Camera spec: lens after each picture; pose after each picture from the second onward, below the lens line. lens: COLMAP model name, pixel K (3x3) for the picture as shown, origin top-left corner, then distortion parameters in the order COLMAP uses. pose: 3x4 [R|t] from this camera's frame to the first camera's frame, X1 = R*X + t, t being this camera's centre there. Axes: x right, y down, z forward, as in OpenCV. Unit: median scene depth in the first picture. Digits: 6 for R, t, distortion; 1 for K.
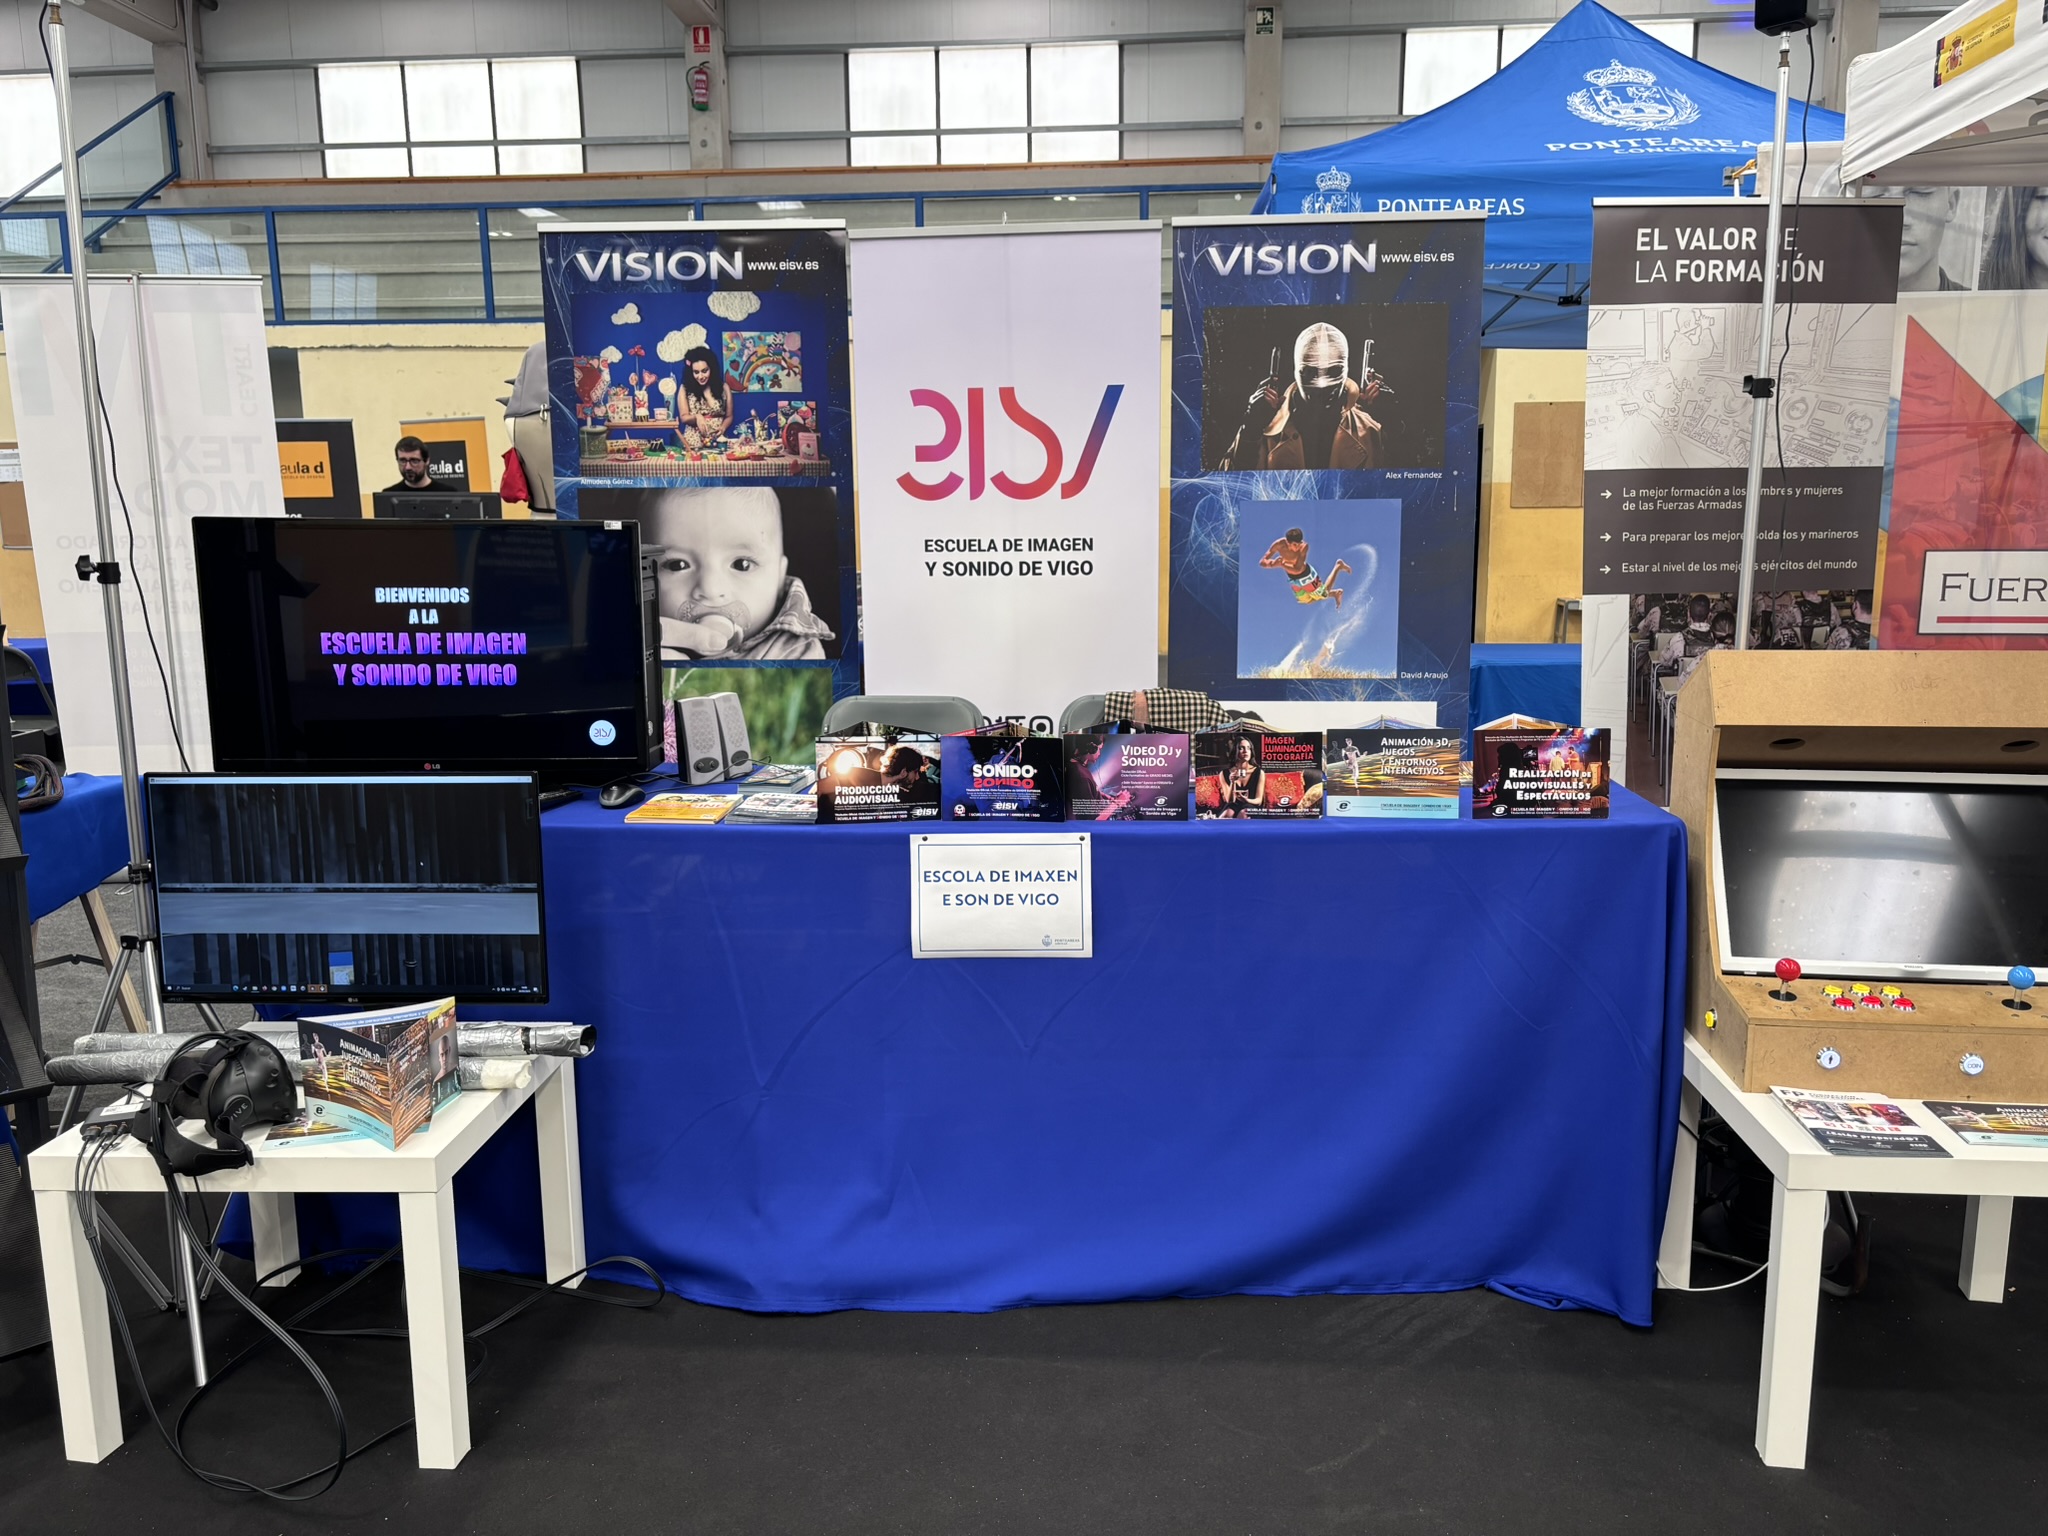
lens RADIAL K [[1556.3, 0, 1027.3], [0, 1556.3, 773.7], [0, 0, 1]] dist [0.047879, -0.056451]
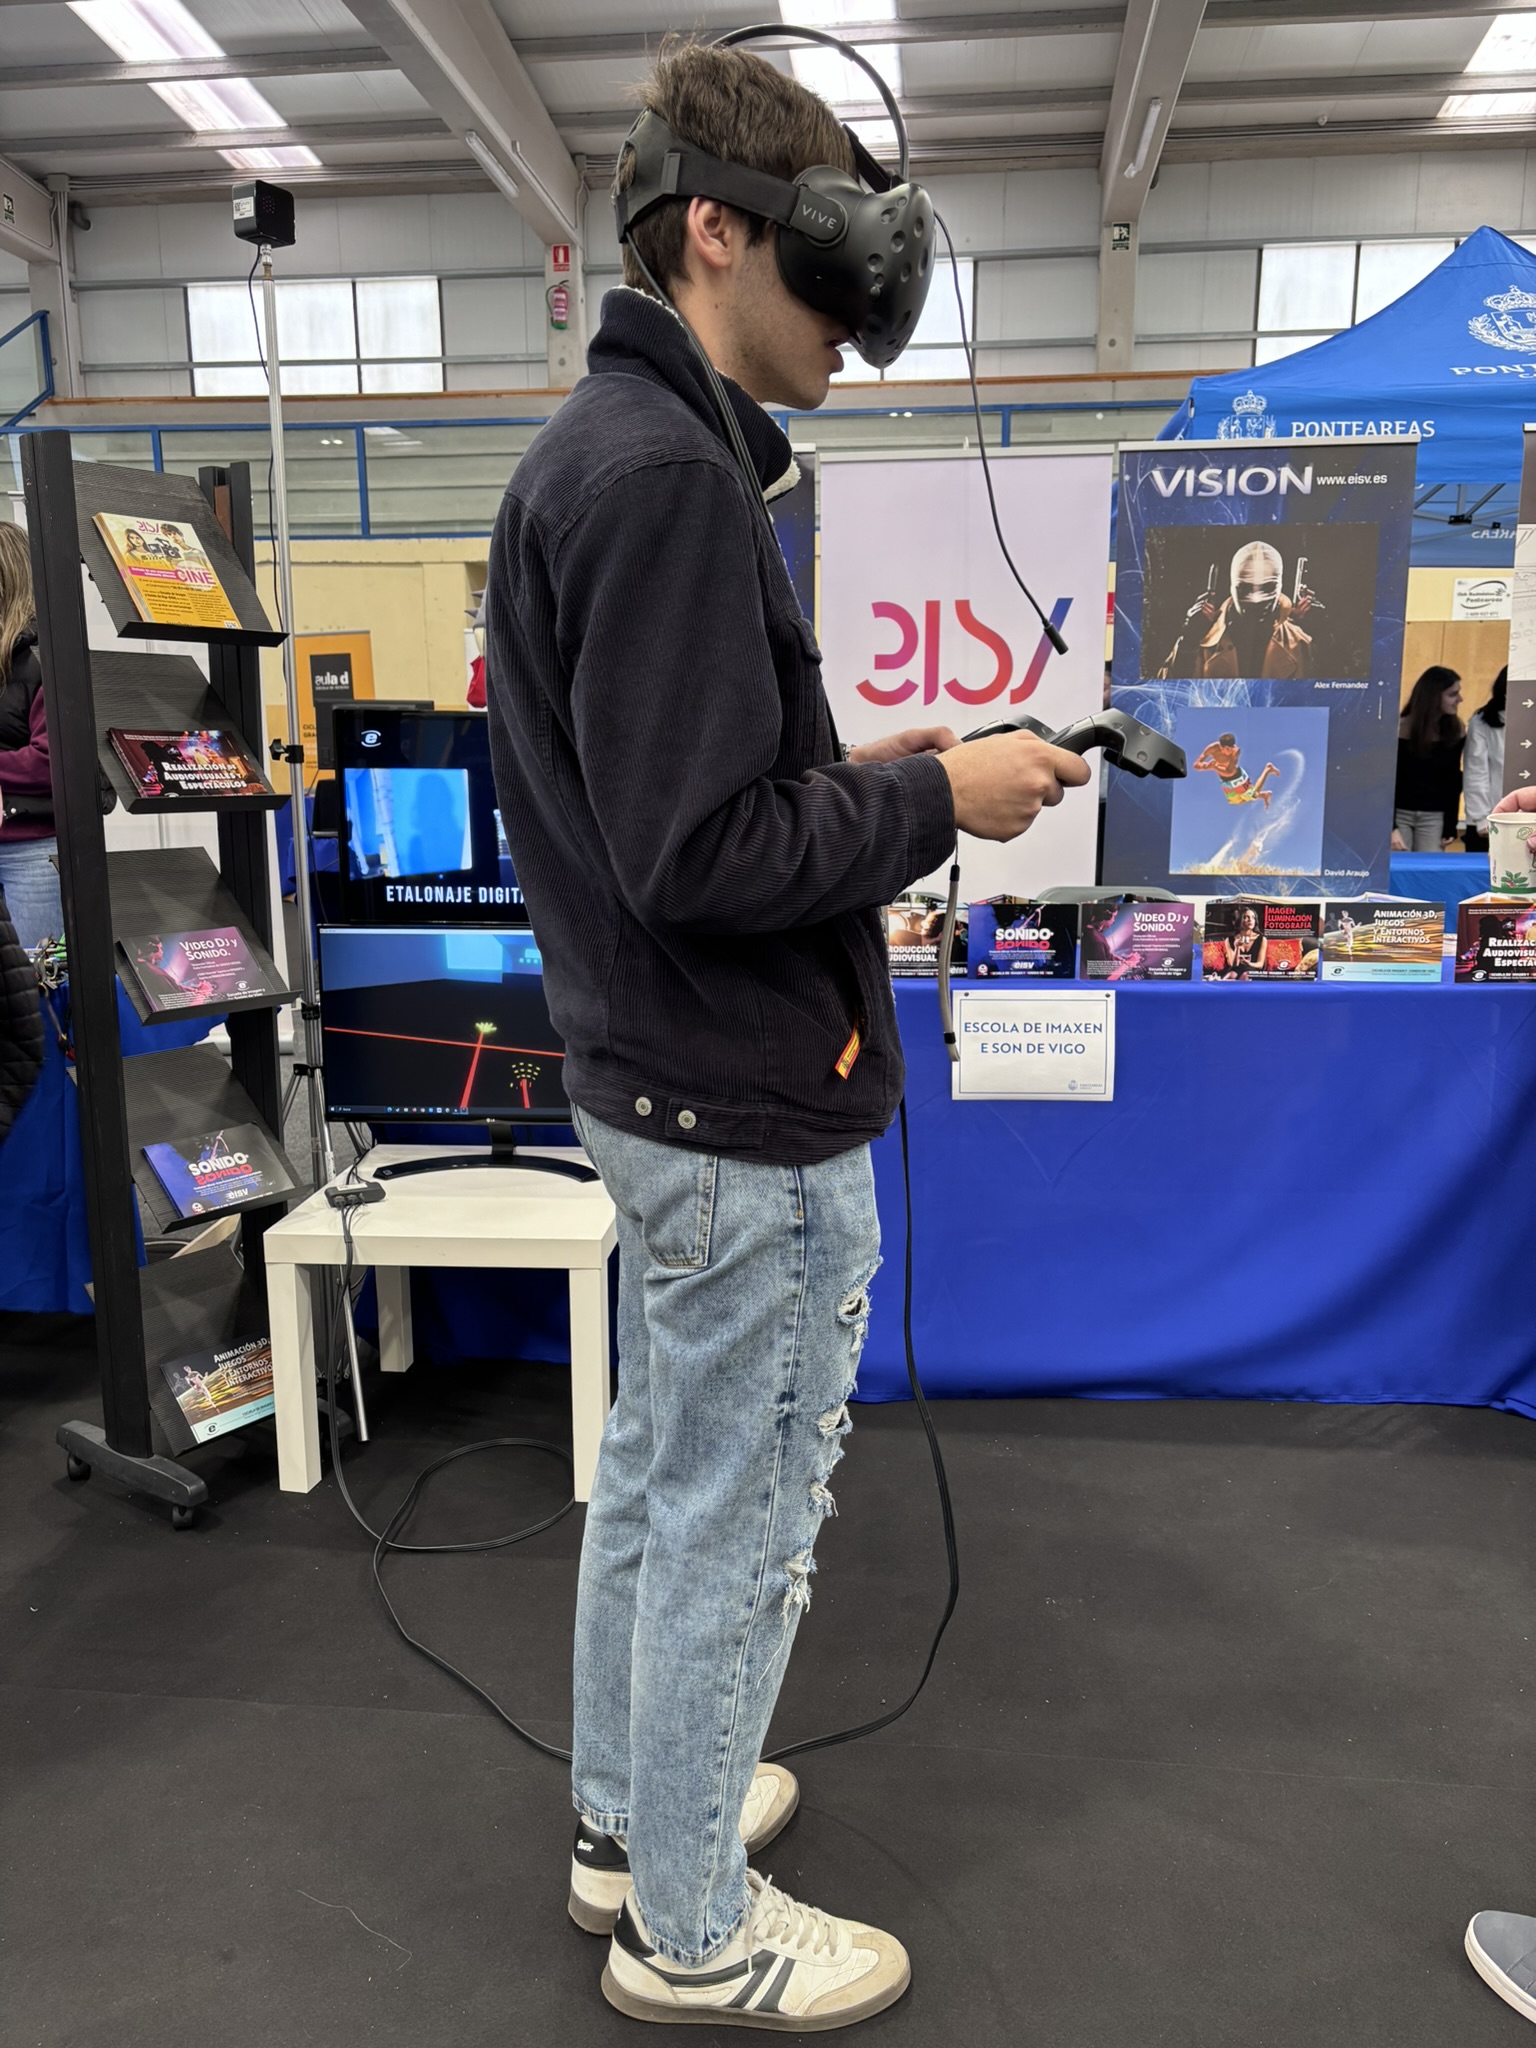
lens RADIAL K [[1556.3, 0, 779.7], [0, 1556.3, 1035.6], [0, 0, 1]] dist [0.047879, -0.056451]
pose [[0.999303, 0.014323, -0.034478, -0.096304], [-0.013421, 0.999565, 0.026252, 0.026000], [0.034839, -0.025771, 0.999061, -0.089866]]
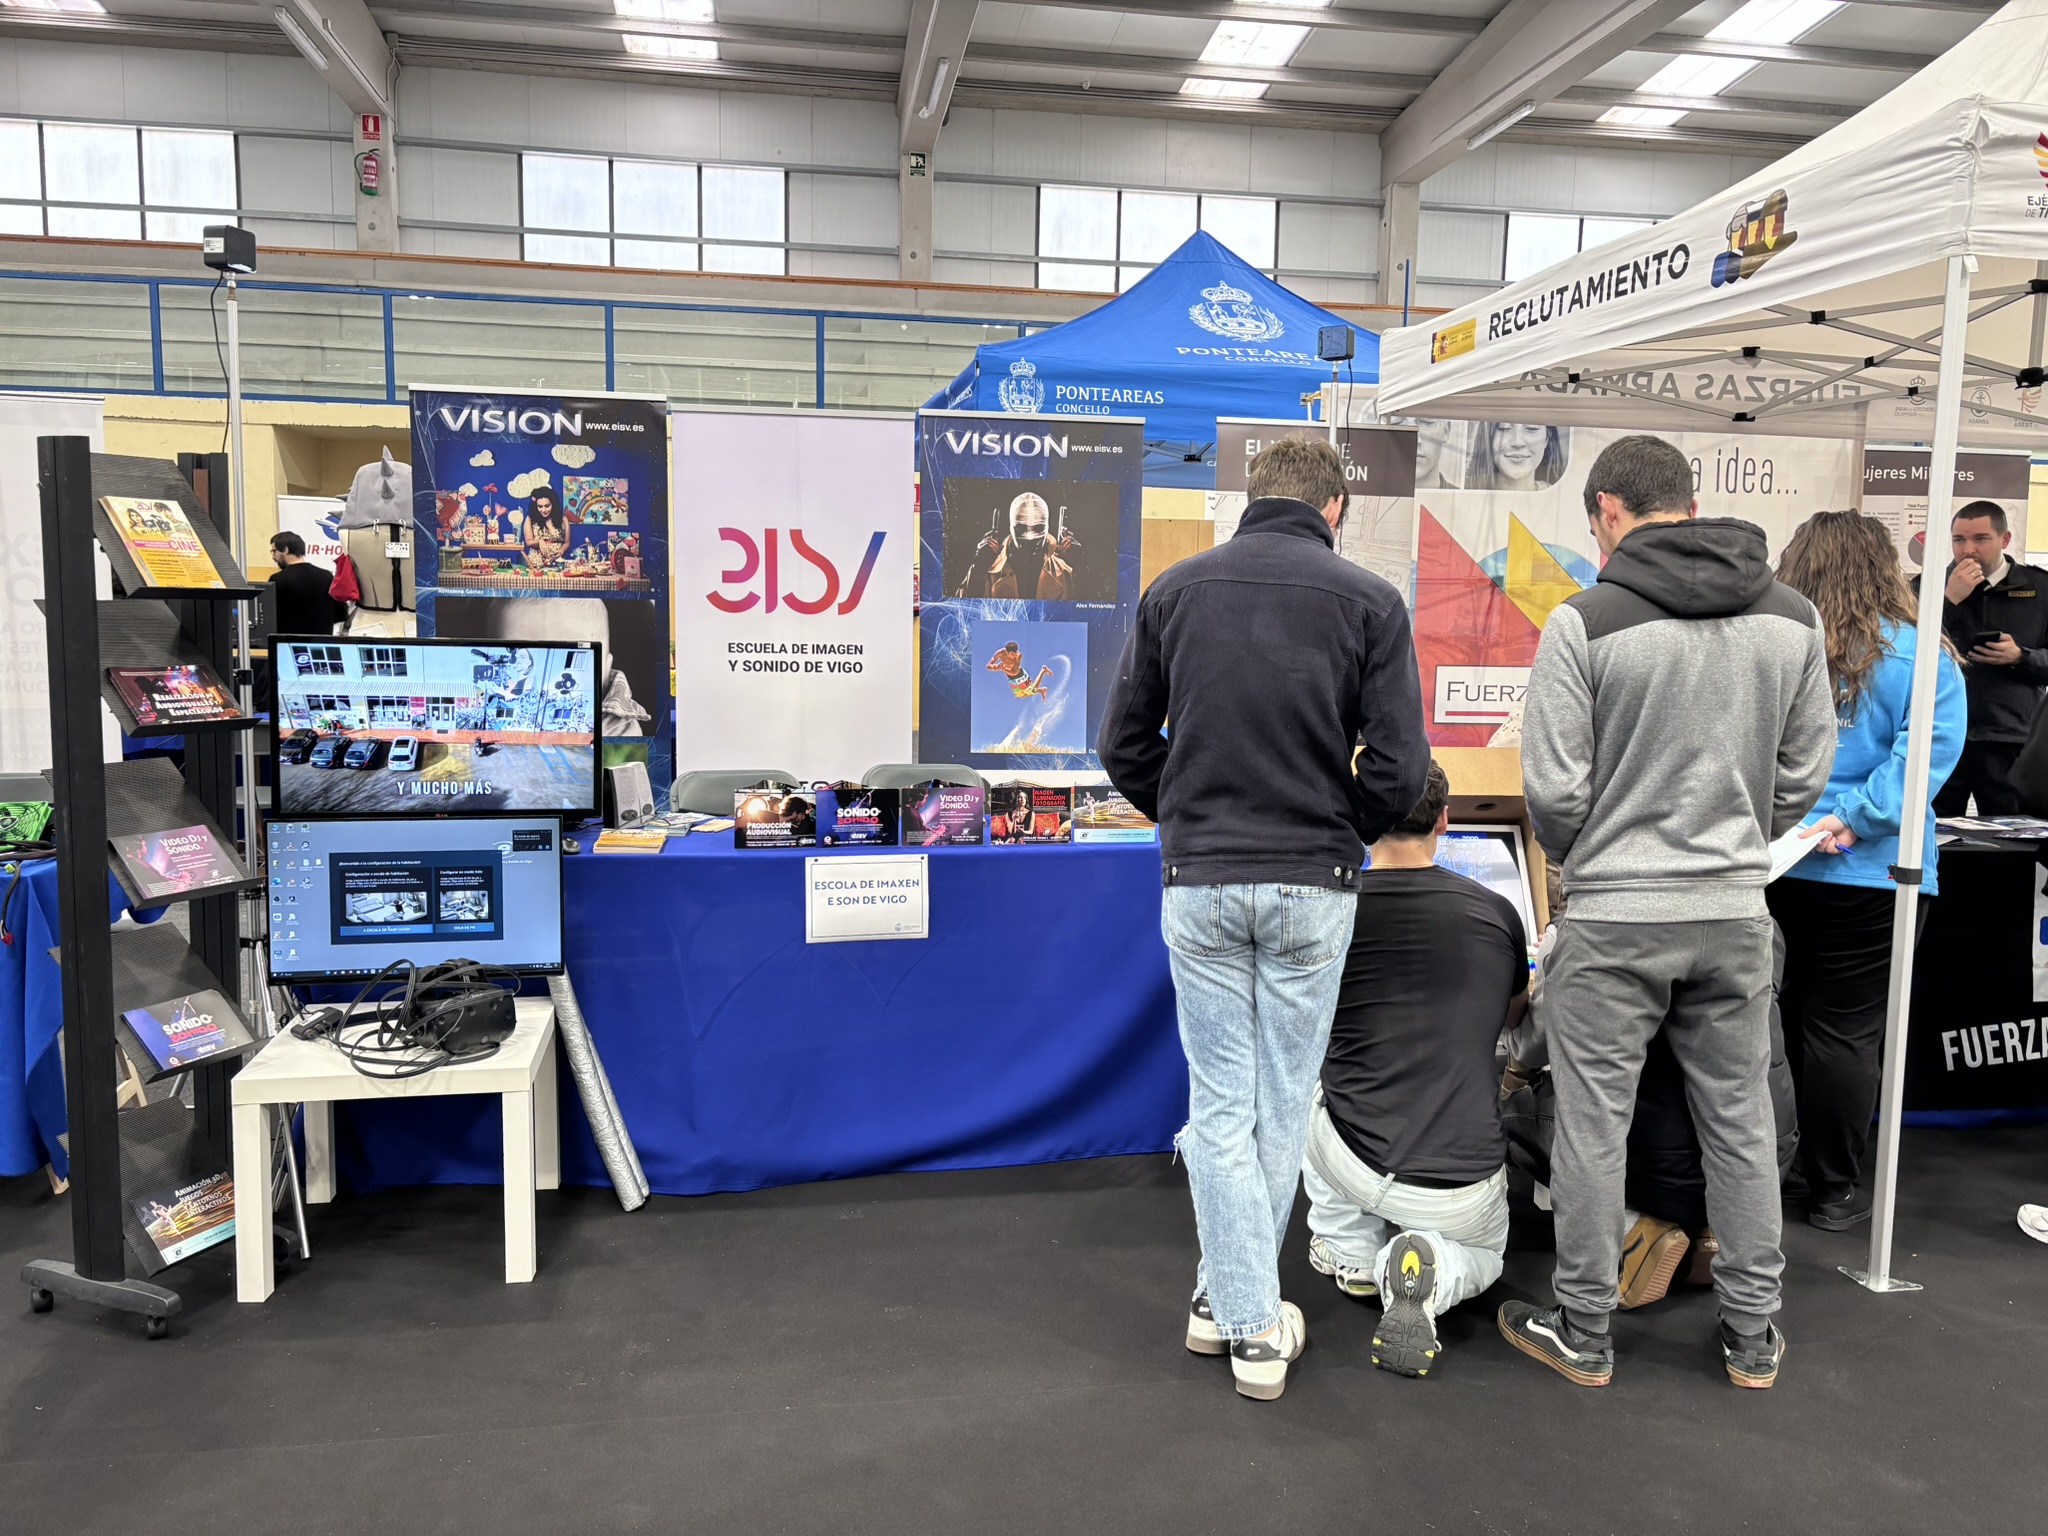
lens RADIAL K [[1556.3, 0, 1049.5], [0, 1556.3, 756.6], [0, 0, 1]] dist [0.047879, -0.056451]
pose [[0.969078, 0.001119, 0.246750, -0.126731], [0.013314, 0.998296, -0.056818, 0.017854], [-0.246393, 0.058346, 0.967412, -0.293703]]
